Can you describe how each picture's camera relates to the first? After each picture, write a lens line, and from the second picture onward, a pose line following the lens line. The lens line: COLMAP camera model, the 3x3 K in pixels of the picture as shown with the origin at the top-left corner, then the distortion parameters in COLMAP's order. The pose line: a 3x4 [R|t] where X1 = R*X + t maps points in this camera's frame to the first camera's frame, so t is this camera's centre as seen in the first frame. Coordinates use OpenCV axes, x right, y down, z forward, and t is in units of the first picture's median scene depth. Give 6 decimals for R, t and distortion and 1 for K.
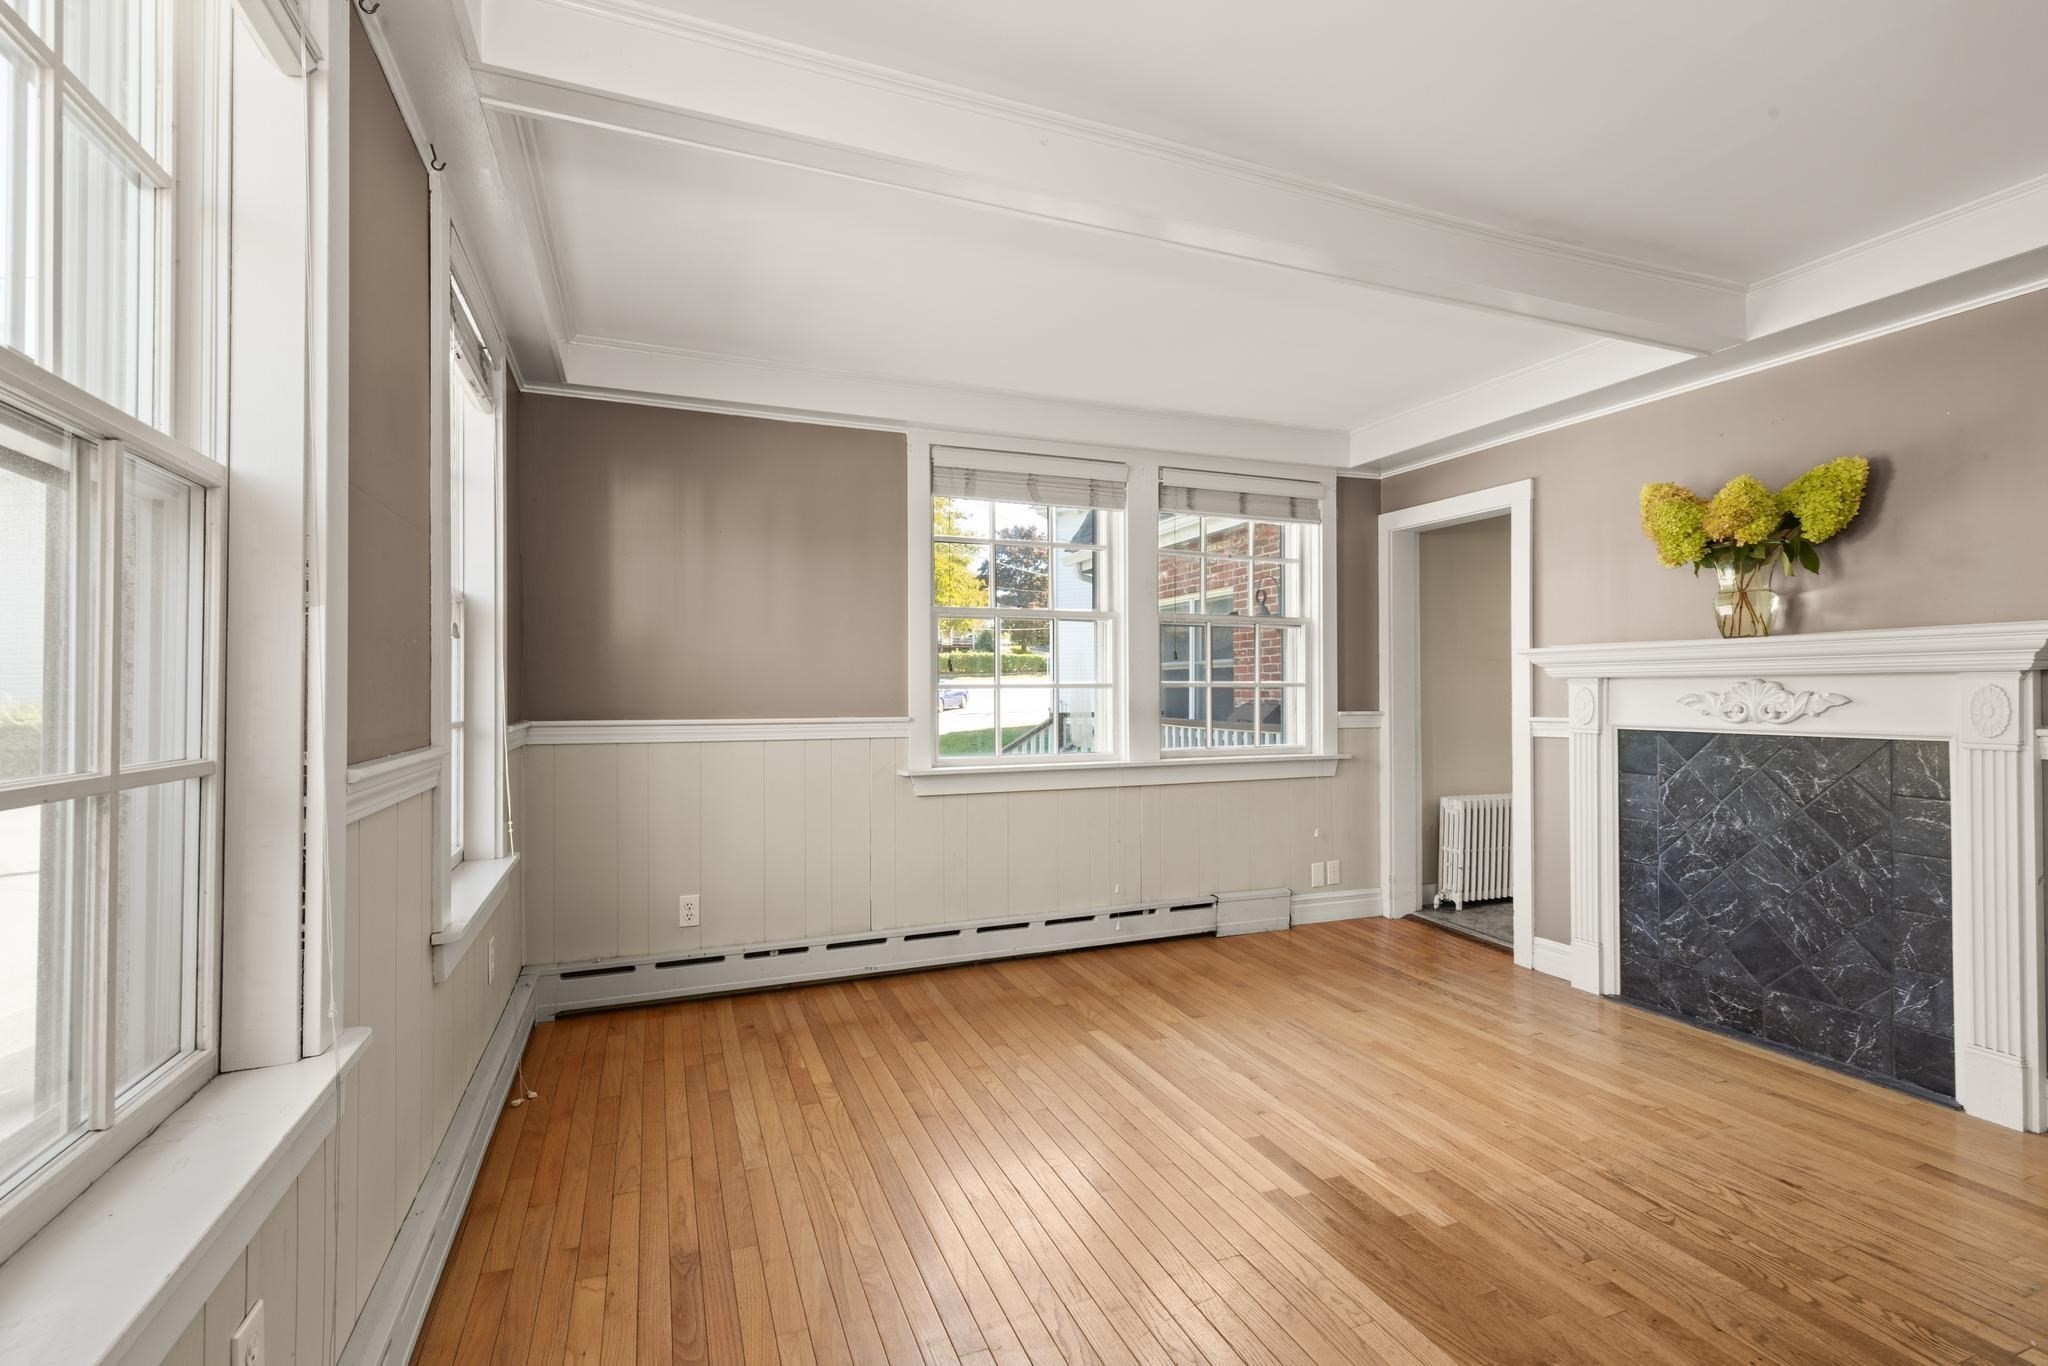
lens RADIAL K [[919.3, 0, 1027.3], [0, 919.3, 677.3], [0, 0, 1]] dist [0.004122, -0.000279]
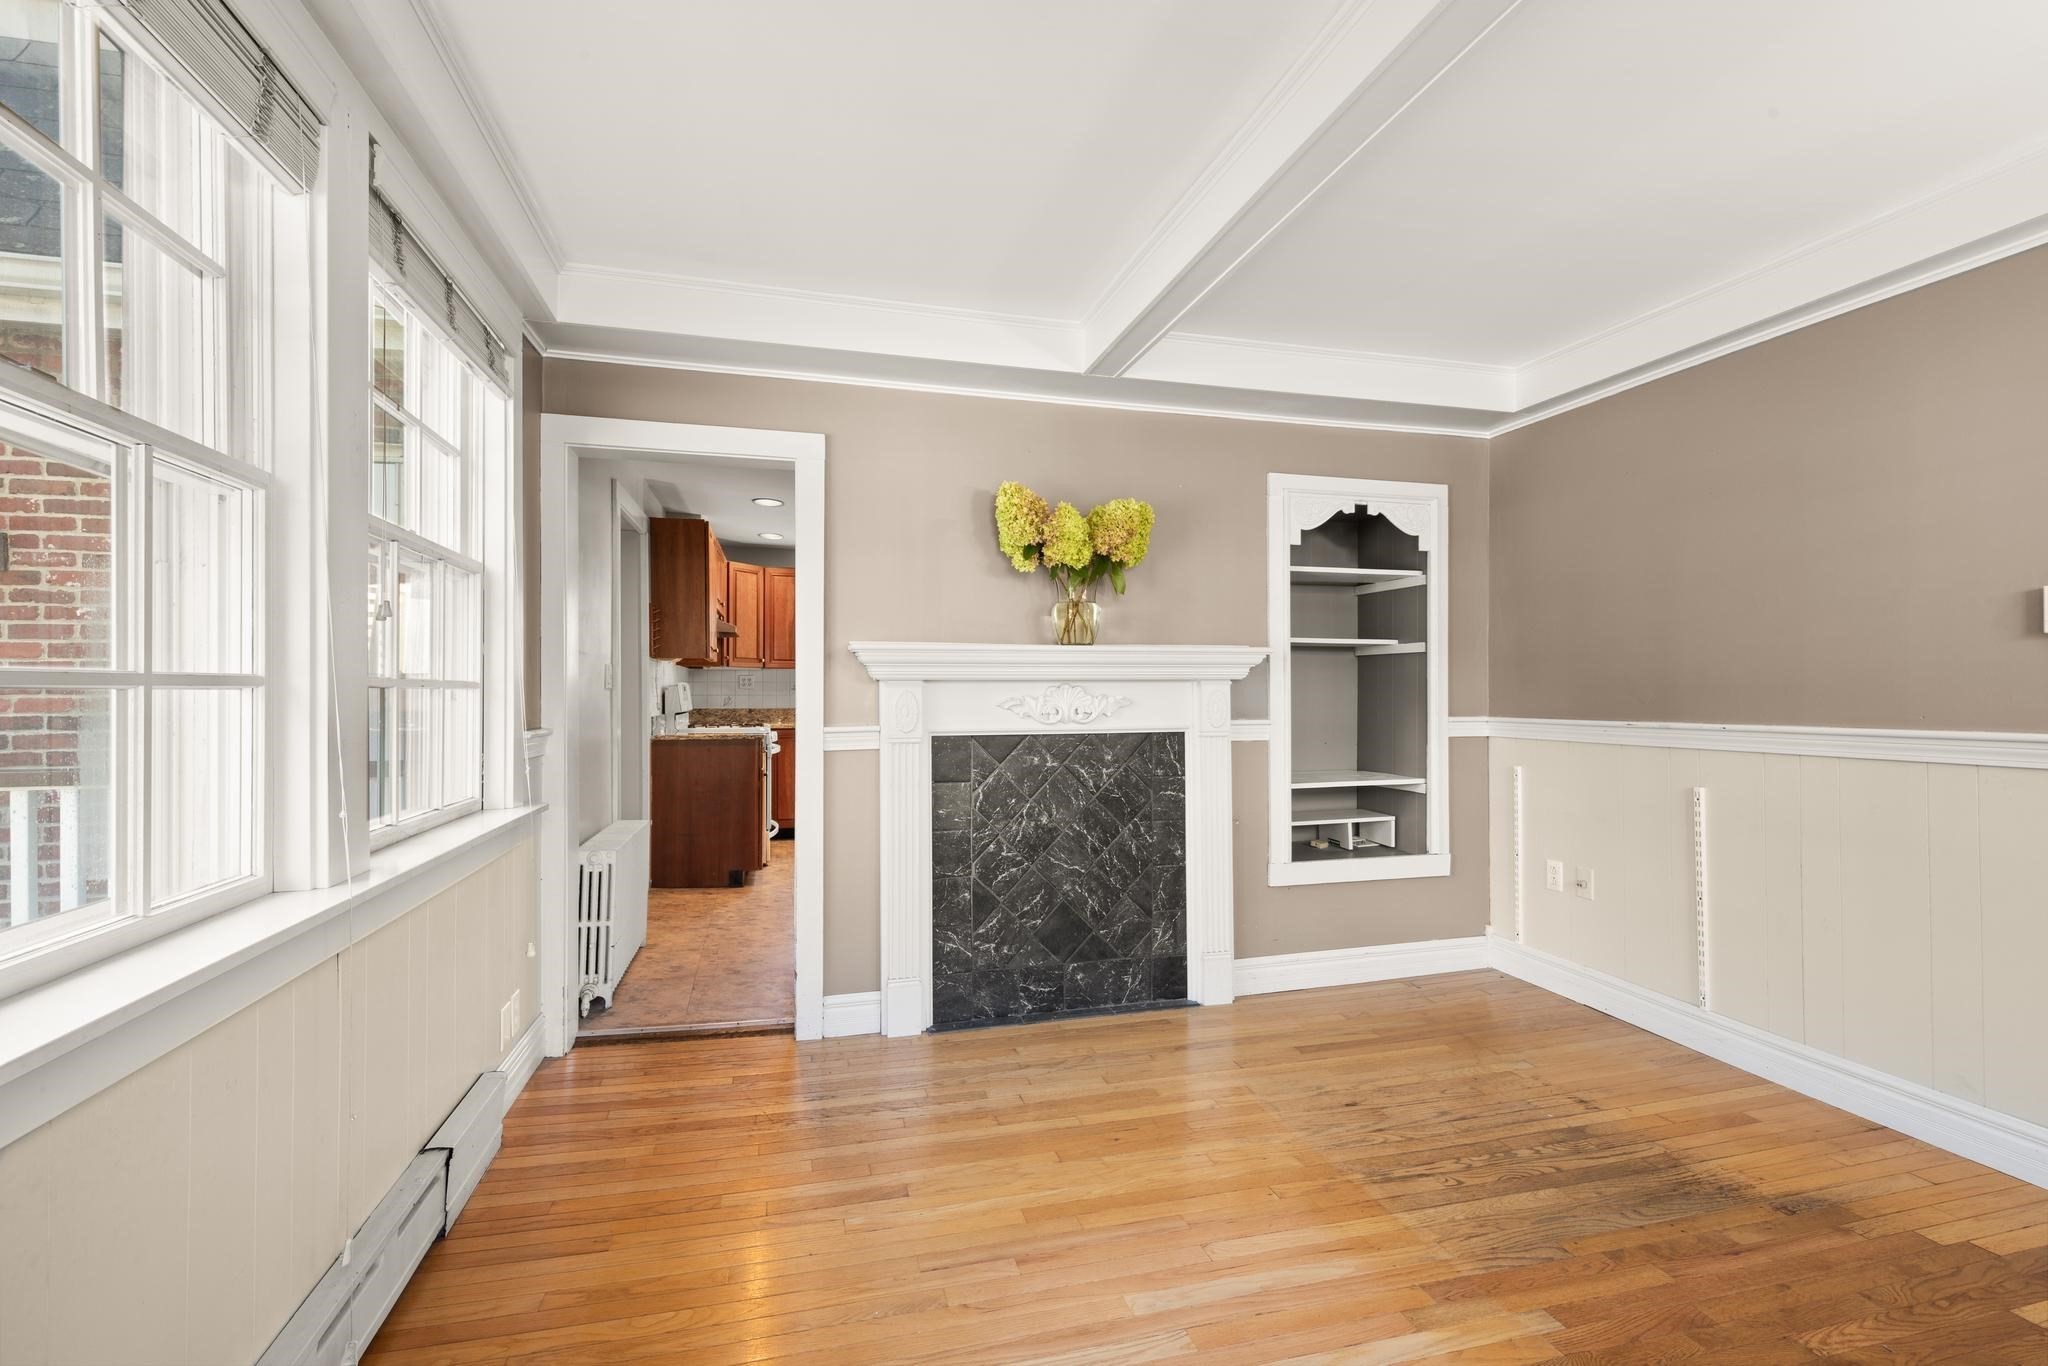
lens RADIAL K [[919.3, 0, 1027.3], [0, 919.3, 677.3], [0, 0, 1]] dist [0.004122, -0.000279]
pose [[0.116153, 0.016322, 0.993097, -0.297908], [-0.013474, 0.999799, -0.014856, 0.011407], [-0.993140, -0.011655, 0.116350, 0.906961]]
